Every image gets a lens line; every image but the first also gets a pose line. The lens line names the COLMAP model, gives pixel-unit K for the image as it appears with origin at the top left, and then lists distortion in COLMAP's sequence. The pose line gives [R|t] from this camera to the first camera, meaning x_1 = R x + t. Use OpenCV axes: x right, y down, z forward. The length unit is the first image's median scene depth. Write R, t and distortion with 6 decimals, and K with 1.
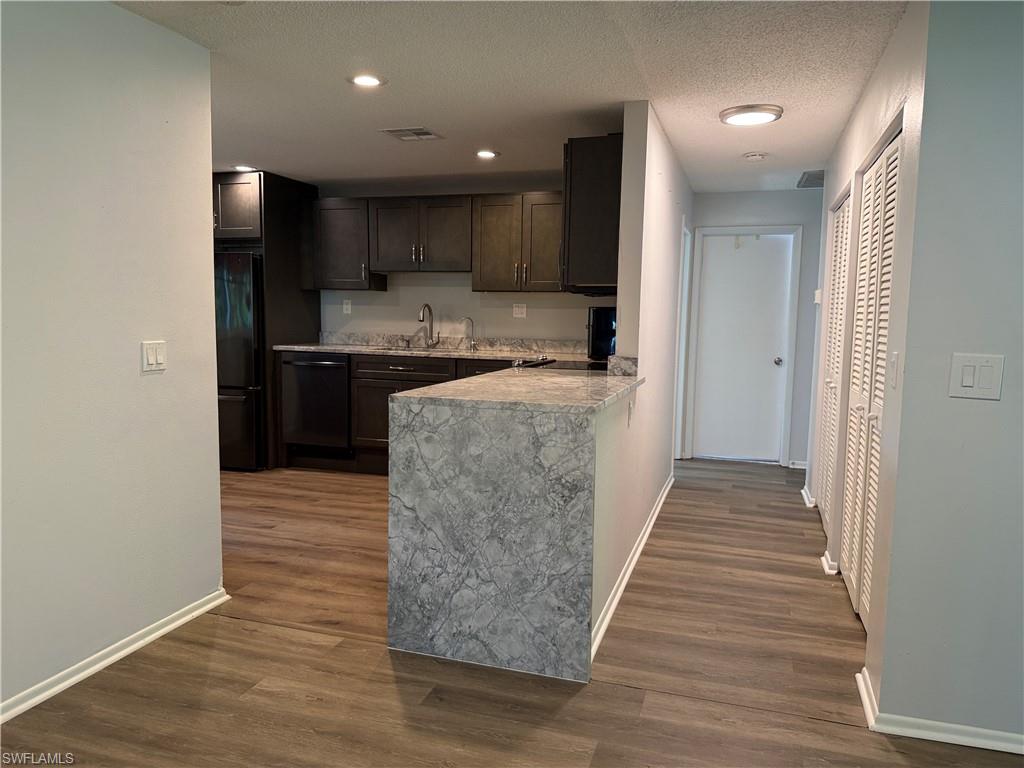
lens RADIAL K [[724.7, 0, 525.6], [0, 724.7, 391.8], [0, 0, 1]] dist [0.047959, -0.065919]
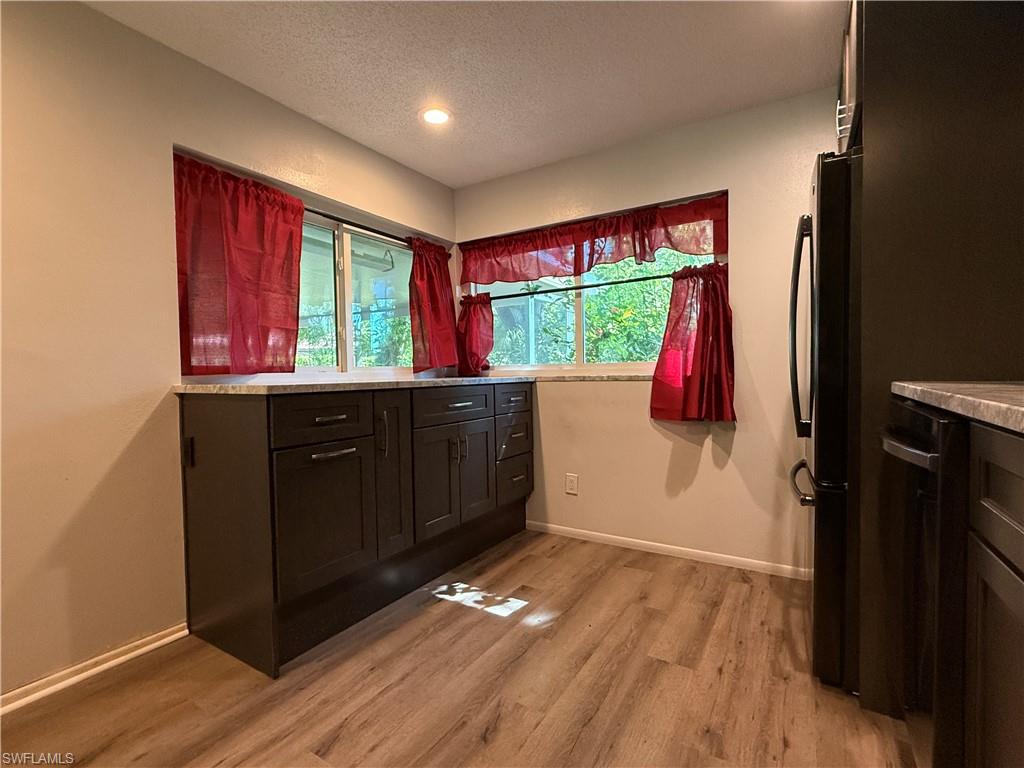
lens RADIAL K [[478.0, 0, 520.0], [0, 478.0, 387.3], [0, 0, 1]] dist [0.004627, -0.003129]
pose [[-0.250734, 0.018827, -0.967873, -0.065695], [-0.092067, 0.994815, 0.043201, -0.053514], [0.963668, 0.099941, -0.247701, 0.877500]]
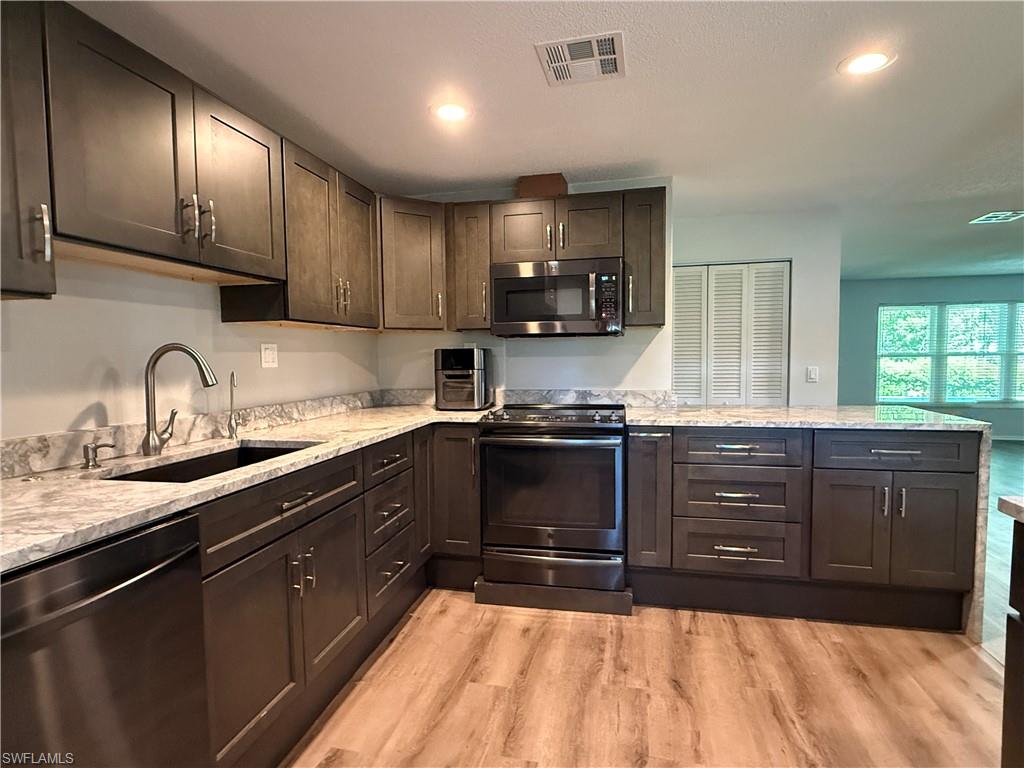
lens RADIAL K [[535.7, 0, 513.5], [0, 535.7, 391.6], [0, 0, 1]] dist [-0.006263, 0.001087]
pose [[-0.082279, -0.084096, 0.993055, -0.450597], [0.117637, 0.988648, 0.093469, -0.100826], [-0.989642, 0.124510, -0.071453, 0.842152]]
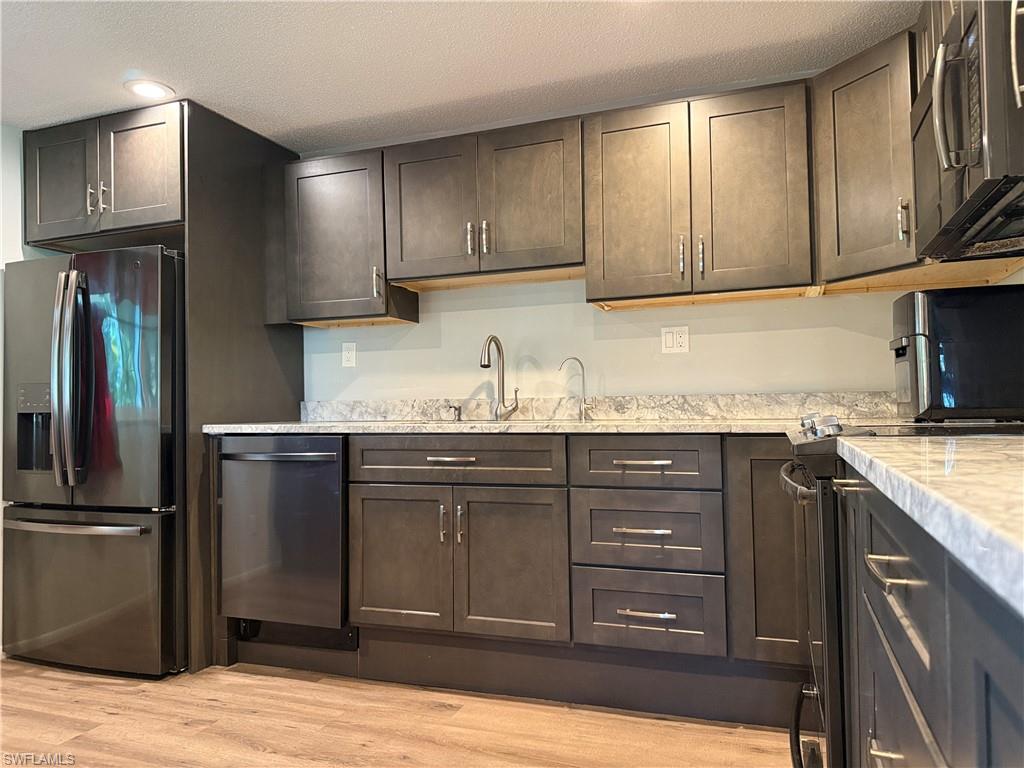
lens RADIAL K [[724.7, 0, 507.9], [0, 724.7, 388.7], [0, 0, 1]] dist [0.047959, -0.065919]
pose [[0.997935, -0.036367, -0.052949, -0.100439], [0.028946, 0.990458, -0.134740, -0.012223], [0.057344, 0.132930, 0.989465, 0.490749]]
